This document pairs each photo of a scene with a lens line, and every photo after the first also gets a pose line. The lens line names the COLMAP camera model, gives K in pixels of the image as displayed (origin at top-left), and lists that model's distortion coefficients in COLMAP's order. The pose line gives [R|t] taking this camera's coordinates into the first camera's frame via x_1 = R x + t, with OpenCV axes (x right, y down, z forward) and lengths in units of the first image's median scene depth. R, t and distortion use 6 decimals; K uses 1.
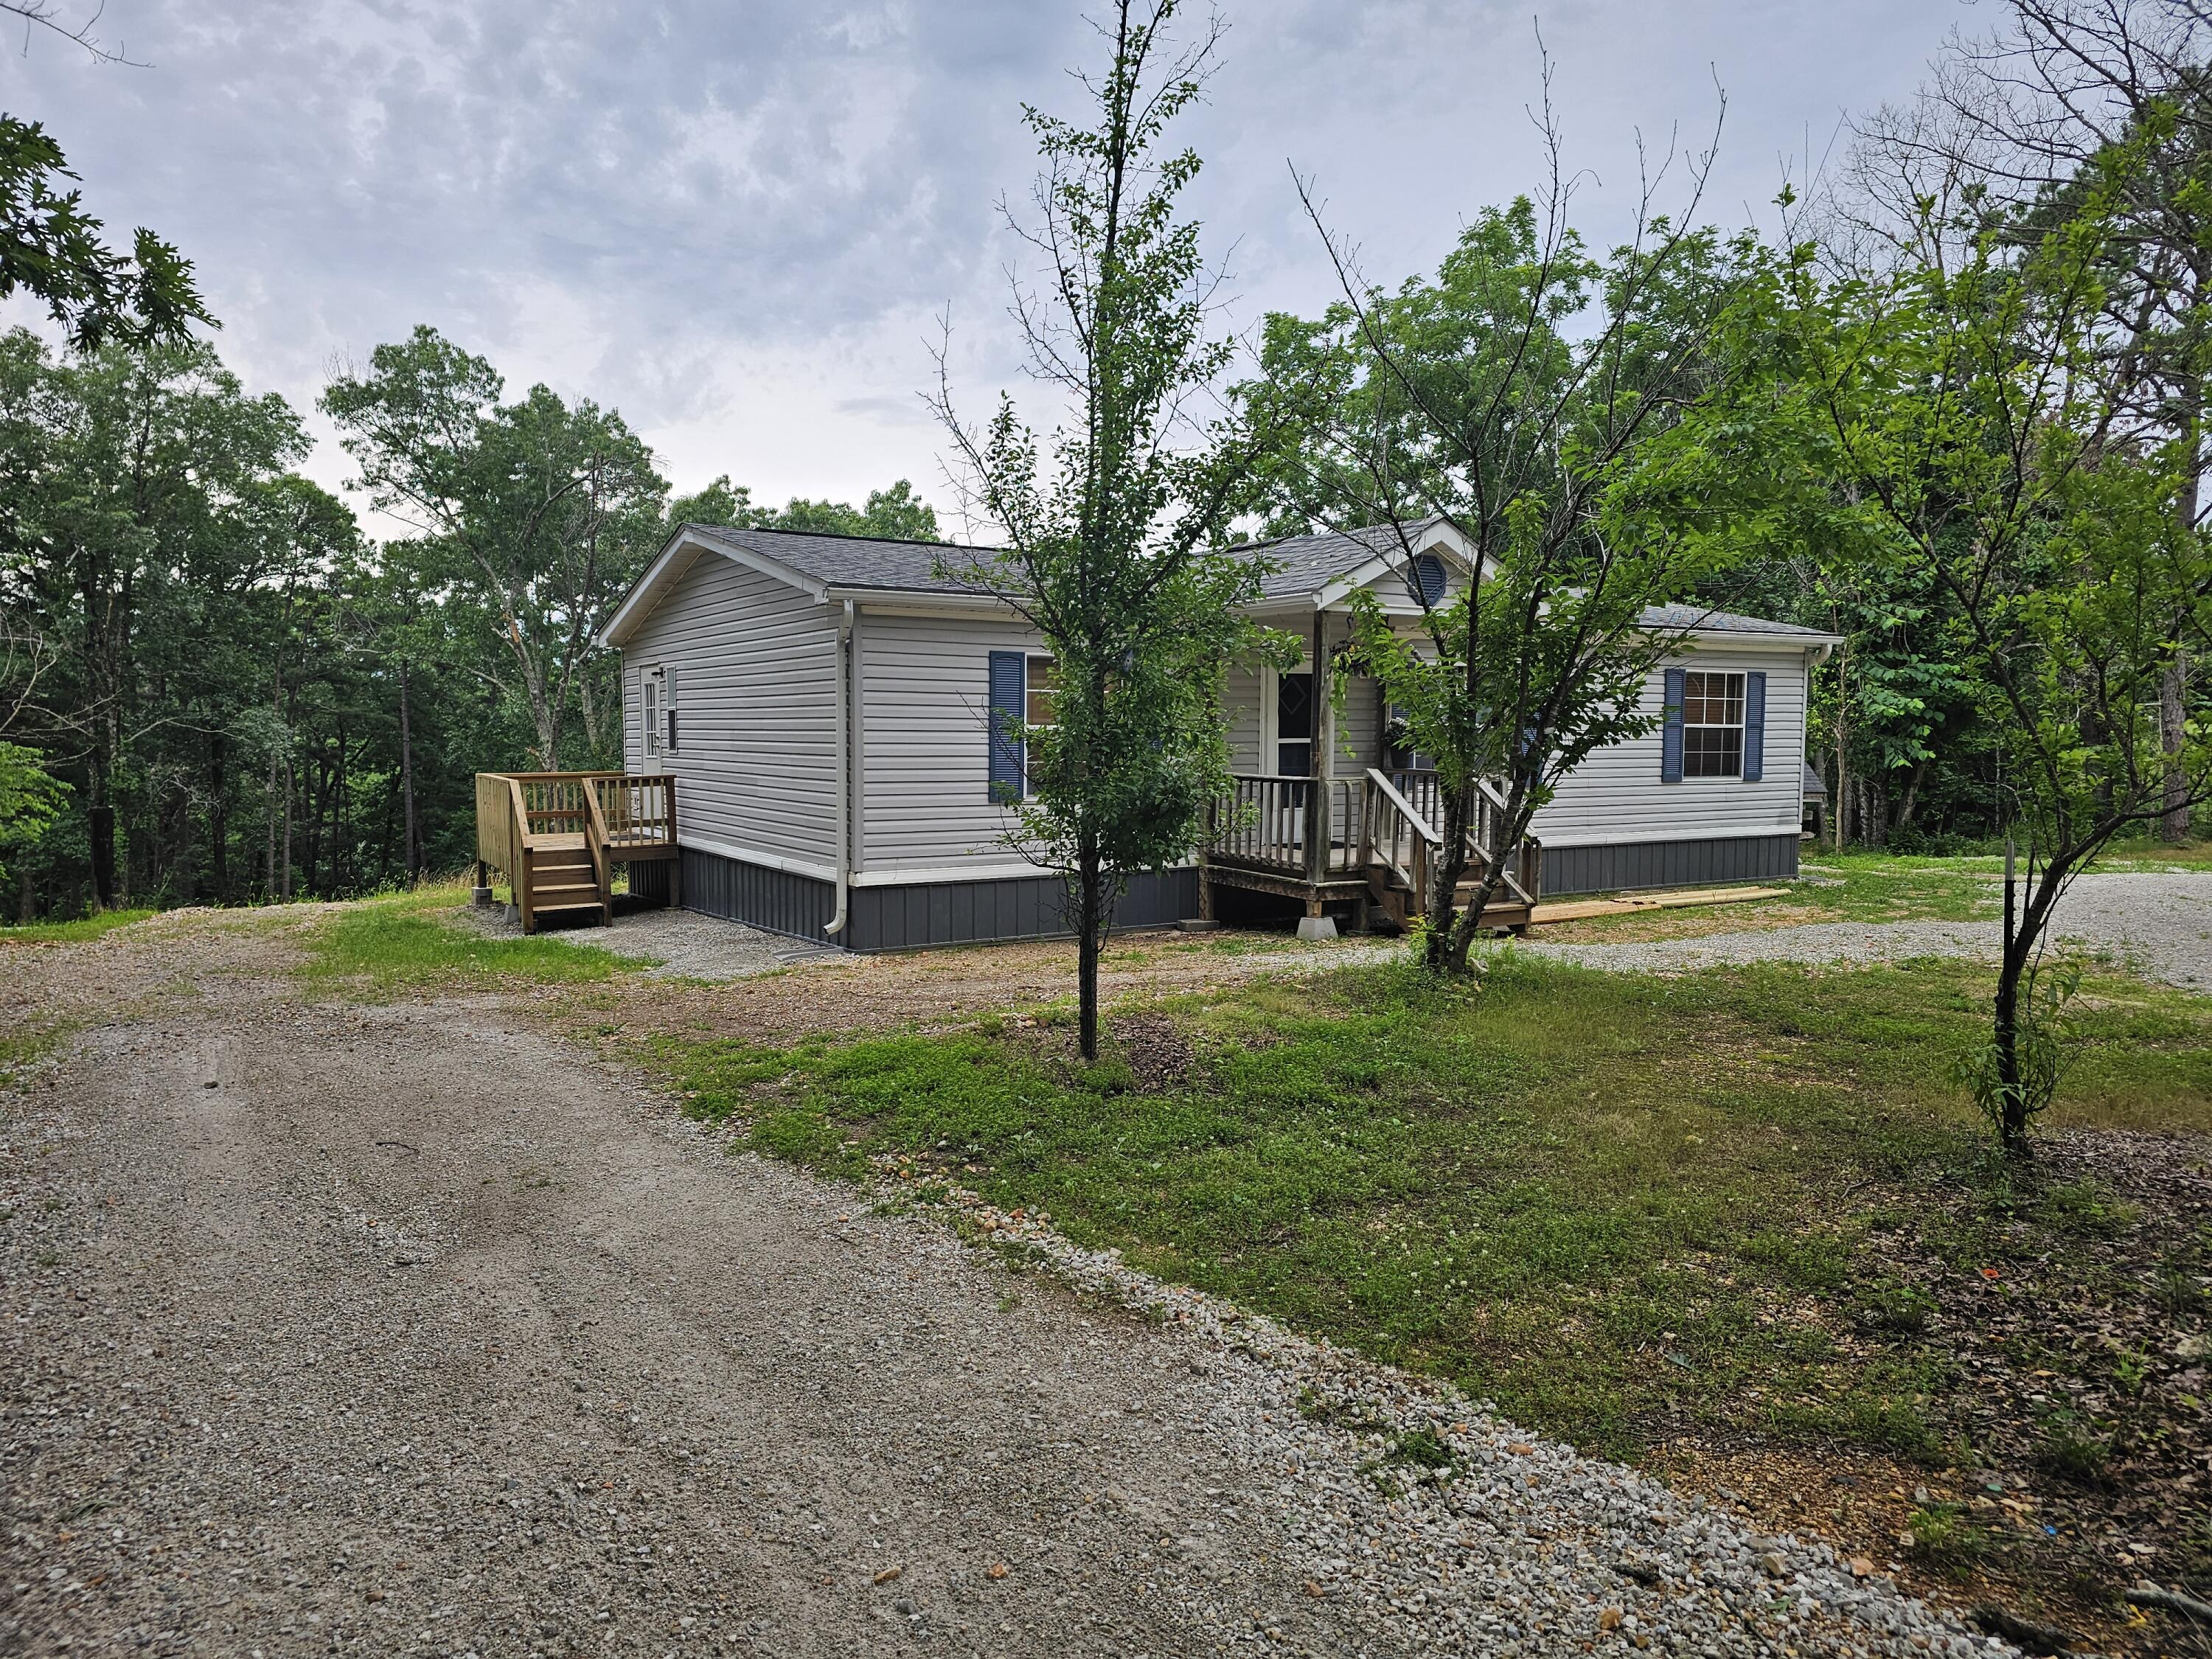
lens RADIAL K [[1566.5, 0, 1106.0], [0, 1566.5, 829.5], [0, 0, 1]] dist [0.060841, -0.041083]
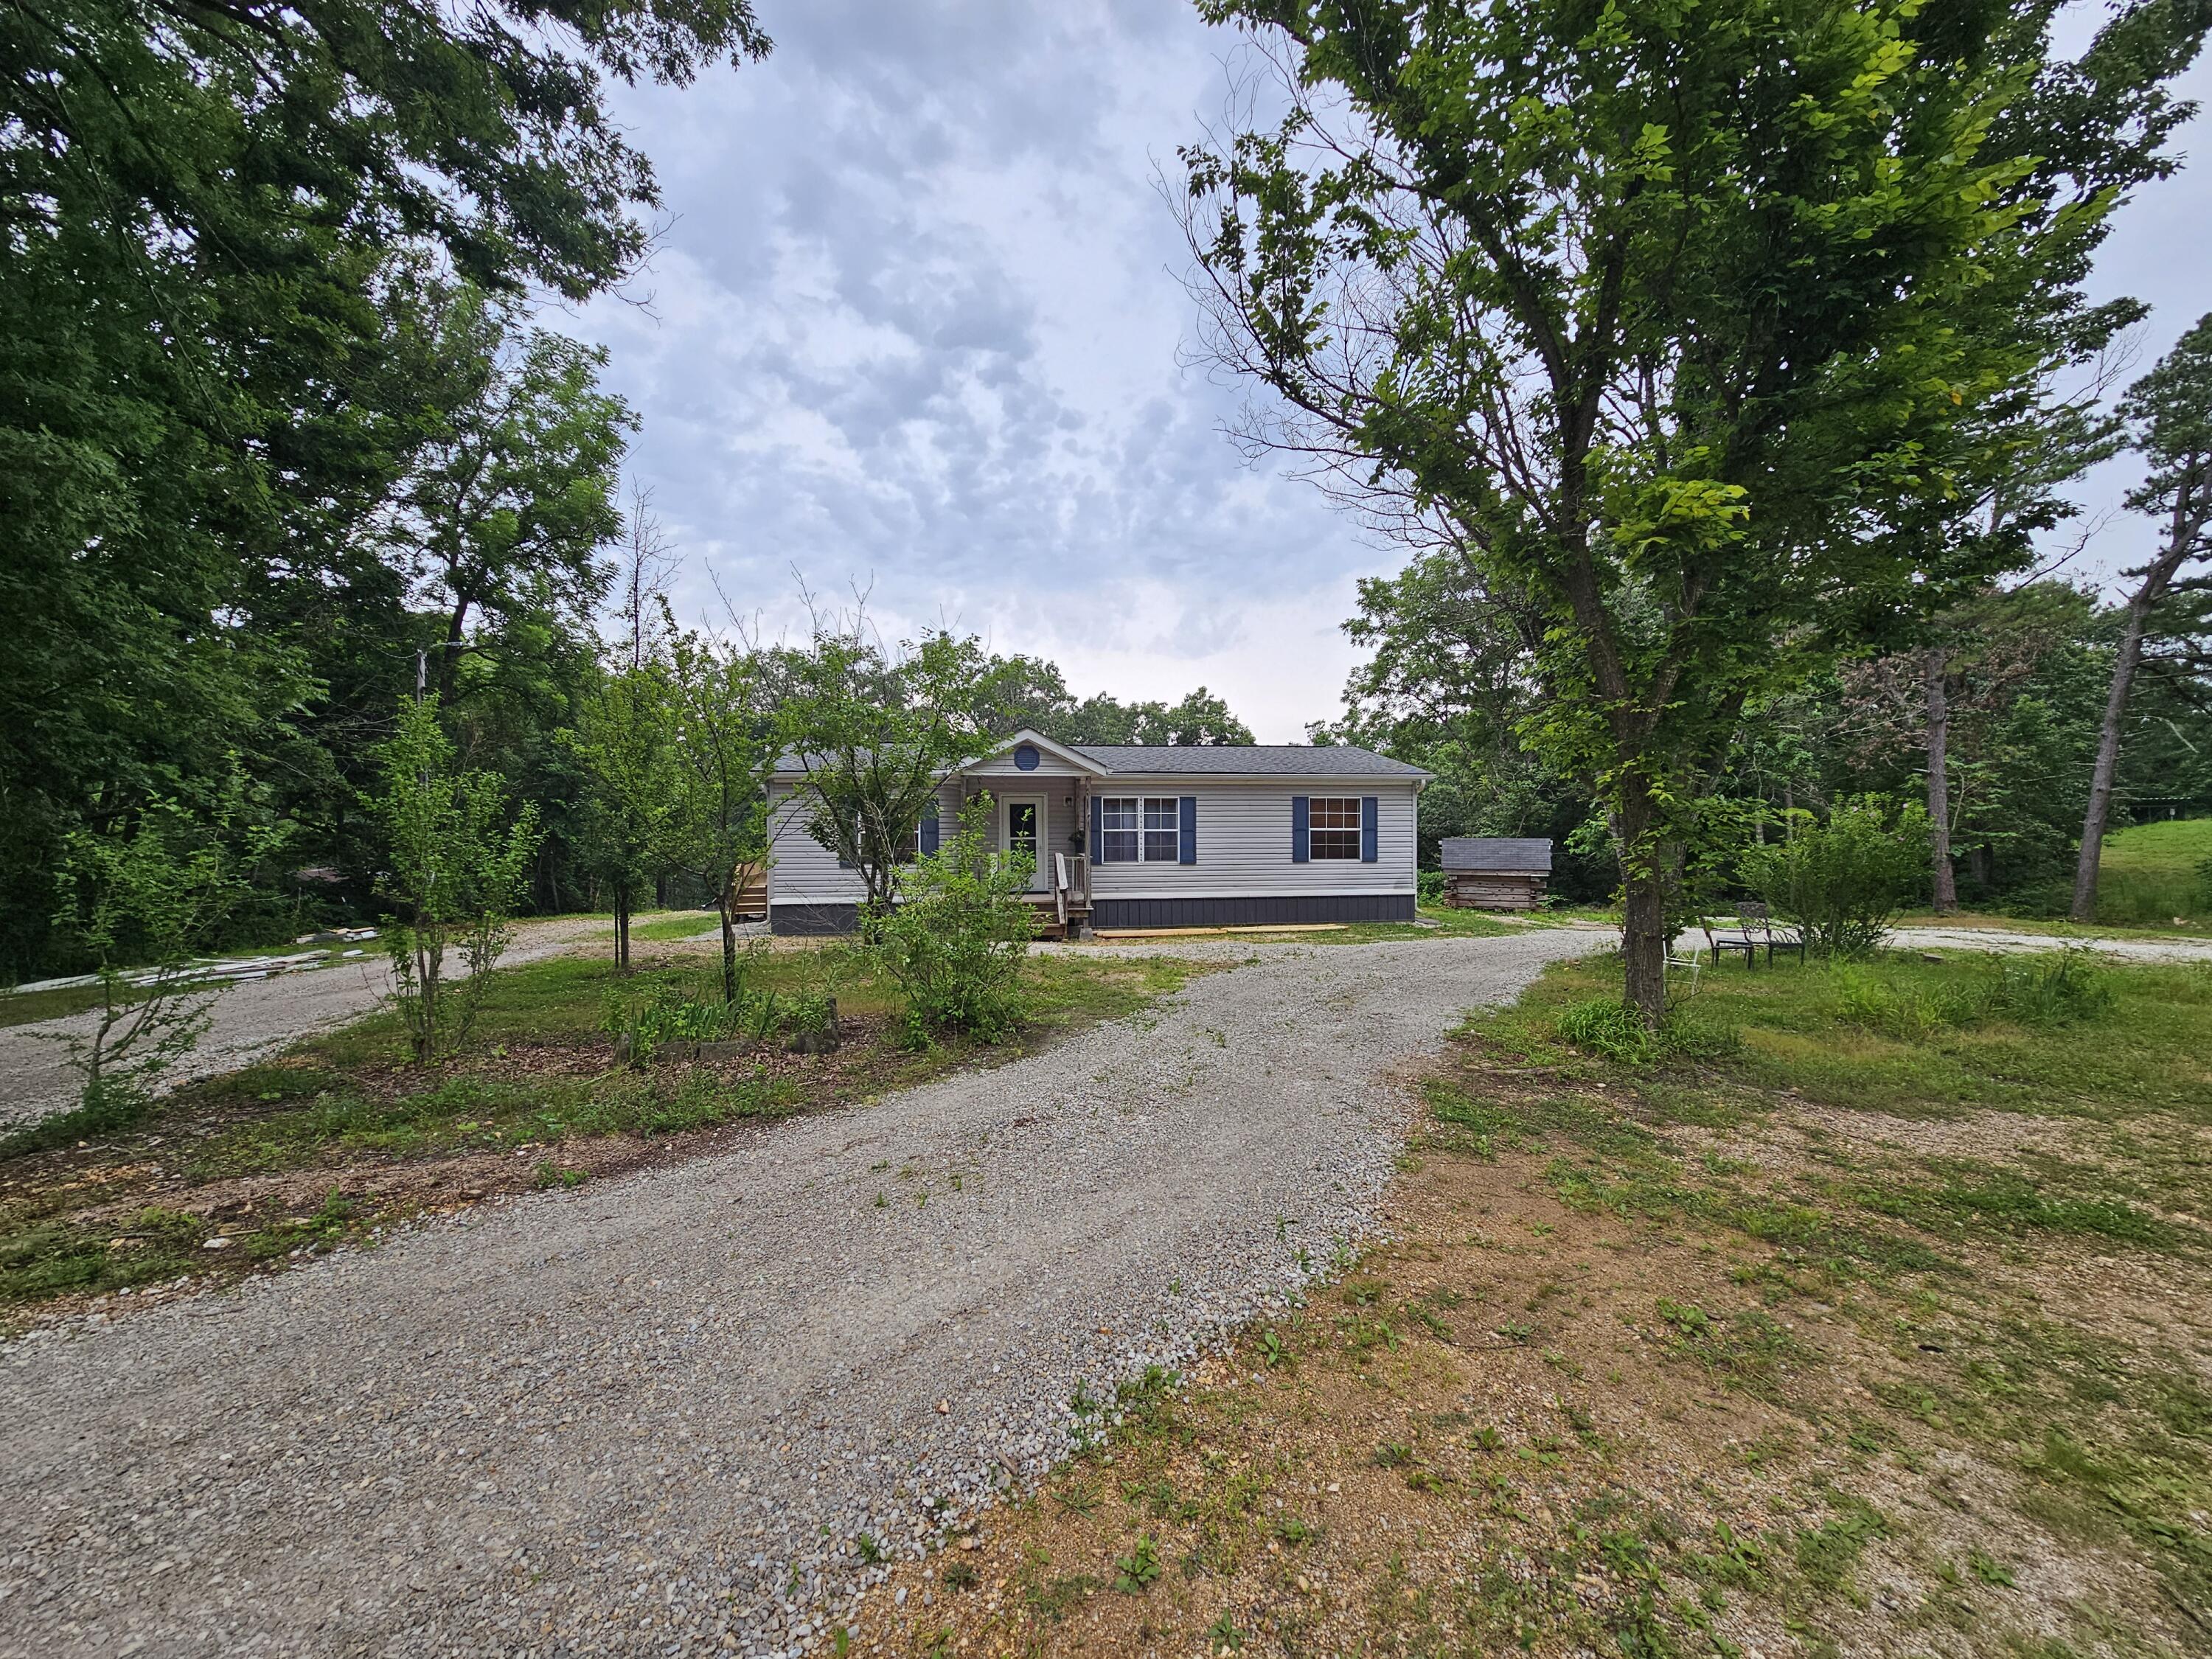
lens RADIAL K [[929.3, 0, 1108.0], [0, 929.3, 841.0], [0, 0, 1]] dist [0.002207, 0.000013]
pose [[0.922582, 0.002035, -0.385795, 0.490279], [-0.019086, 0.999002, -0.040372, -0.007080], [0.385328, 0.044610, 0.921701, -0.014286]]
